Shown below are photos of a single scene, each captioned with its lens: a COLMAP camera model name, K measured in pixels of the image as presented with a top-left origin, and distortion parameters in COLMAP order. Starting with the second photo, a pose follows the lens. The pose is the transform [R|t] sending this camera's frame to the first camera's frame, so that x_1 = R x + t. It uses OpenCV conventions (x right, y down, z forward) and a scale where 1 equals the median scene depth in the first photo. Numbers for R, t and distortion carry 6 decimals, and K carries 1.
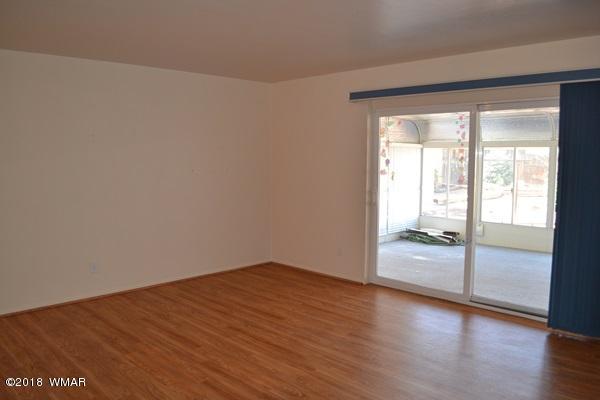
lens RADIAL K [[483.6, 0, 298.8], [0, 483.6, 203.9], [0, 0, 1]] dist [-0.079875, 0.010224]
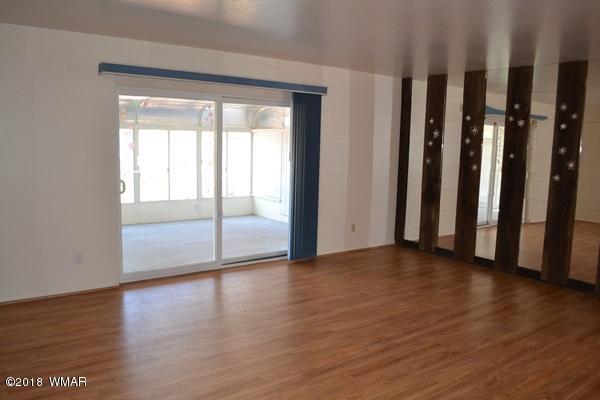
lens RADIAL K [[483.6, 0, 298.8], [0, 483.6, 203.9], [0, 0, 1]] dist [-0.079875, 0.010224]
pose [[0.136688, -0.121458, 0.983140, -0.771105], [0.075119, 0.990868, 0.111969, -0.063800], [-0.987762, 0.058548, 0.144563, 0.646460]]
